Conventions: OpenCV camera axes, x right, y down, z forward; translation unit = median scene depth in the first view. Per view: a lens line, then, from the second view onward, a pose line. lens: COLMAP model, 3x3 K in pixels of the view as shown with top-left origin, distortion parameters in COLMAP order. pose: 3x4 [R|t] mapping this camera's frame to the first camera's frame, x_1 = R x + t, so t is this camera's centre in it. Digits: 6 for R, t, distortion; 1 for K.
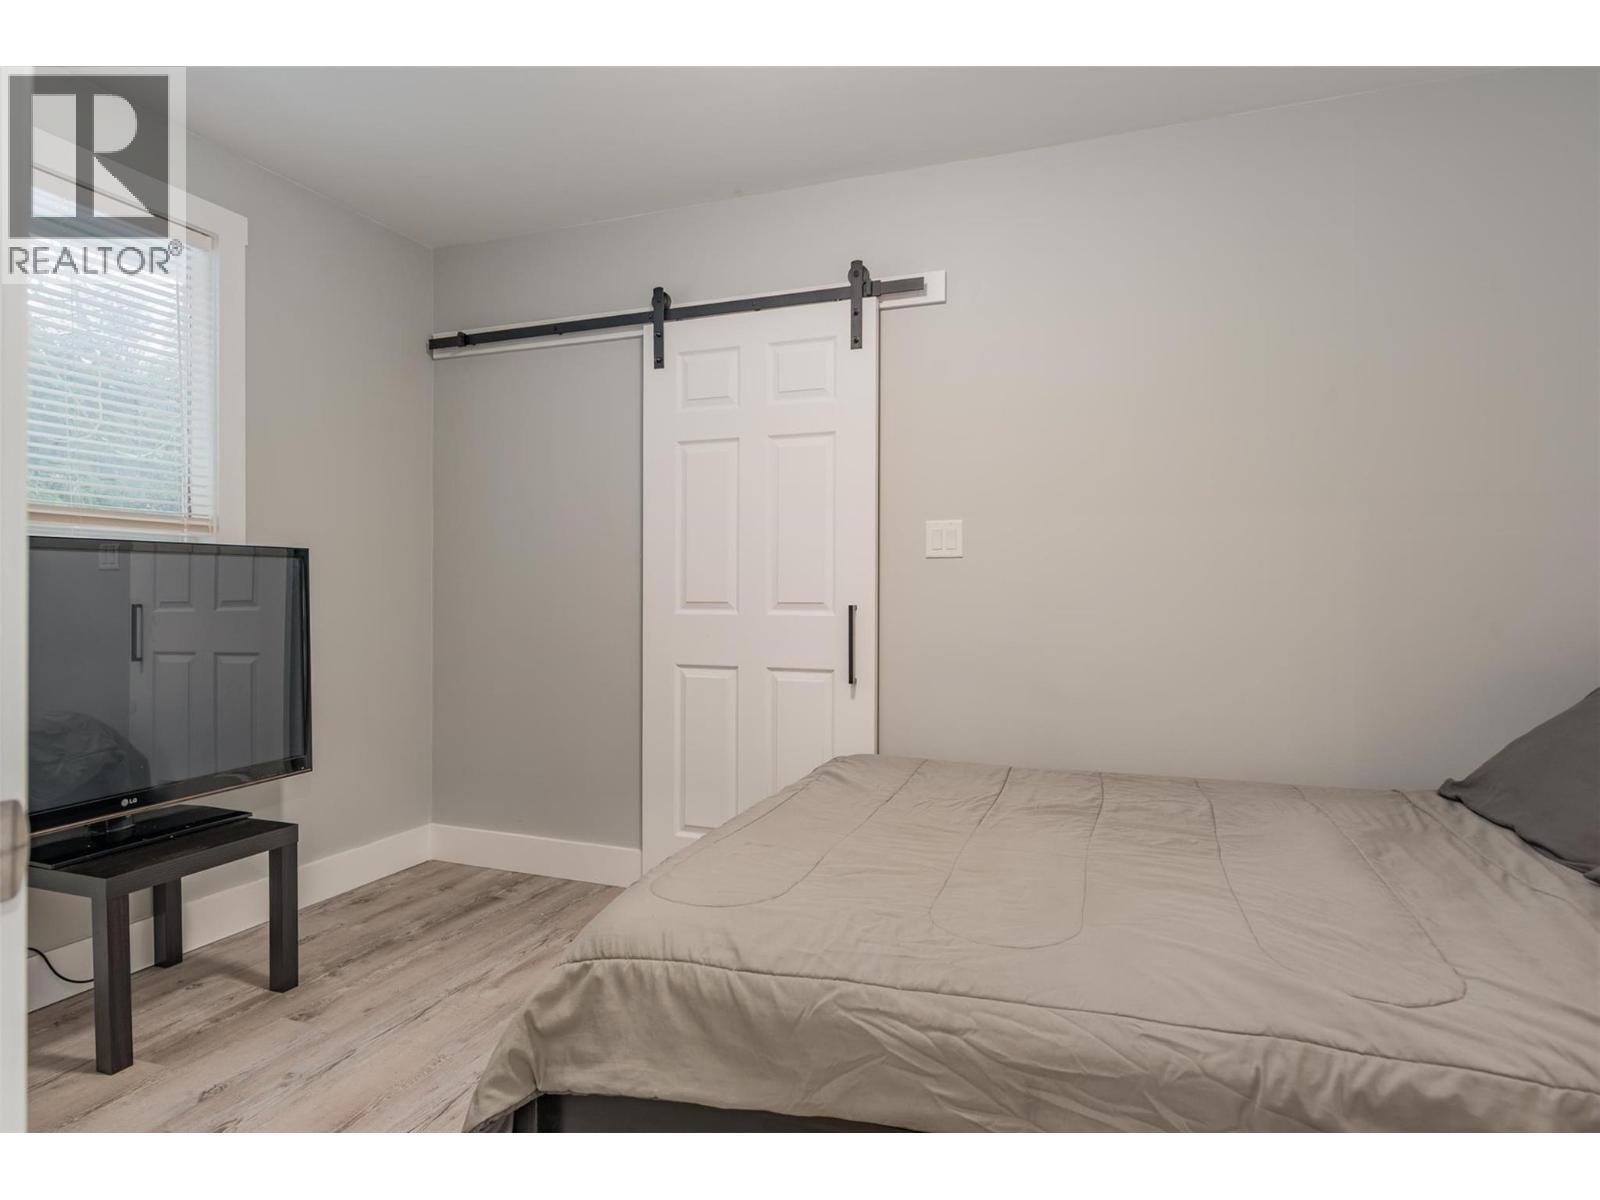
lens RADIAL K [[914.9, 0, 800.4], [0, 914.9, 598.2], [0, 0, 1]] dist [-0.005863, -0.000175]
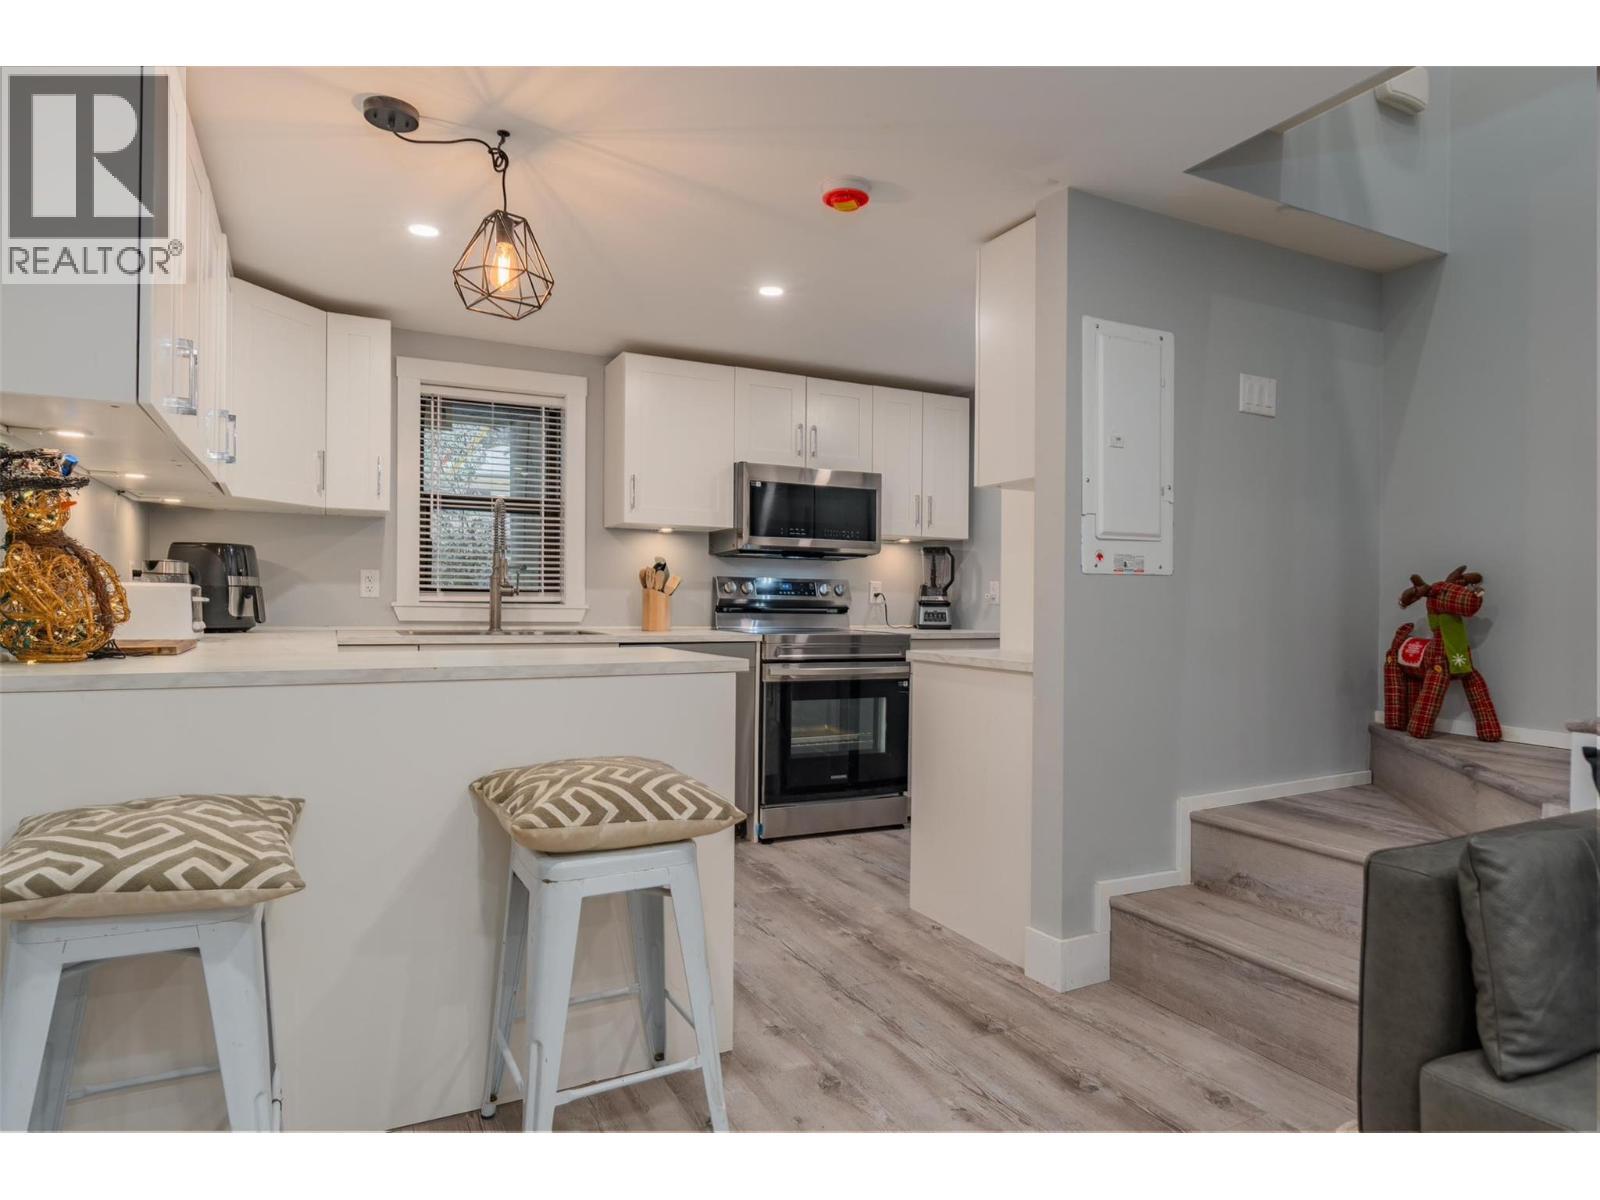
lens RADIAL K [[914.9, 0, 801.1], [0, 914.9, 598.5], [0, 0, 1]] dist [-0.005863, -0.000175]
pose [[-0.680734, 0.006868, -0.732499, 0.408798], [-0.001242, 0.999944, 0.010530, -0.046017], [0.732530, 0.008078, -0.680687, 1.553441]]
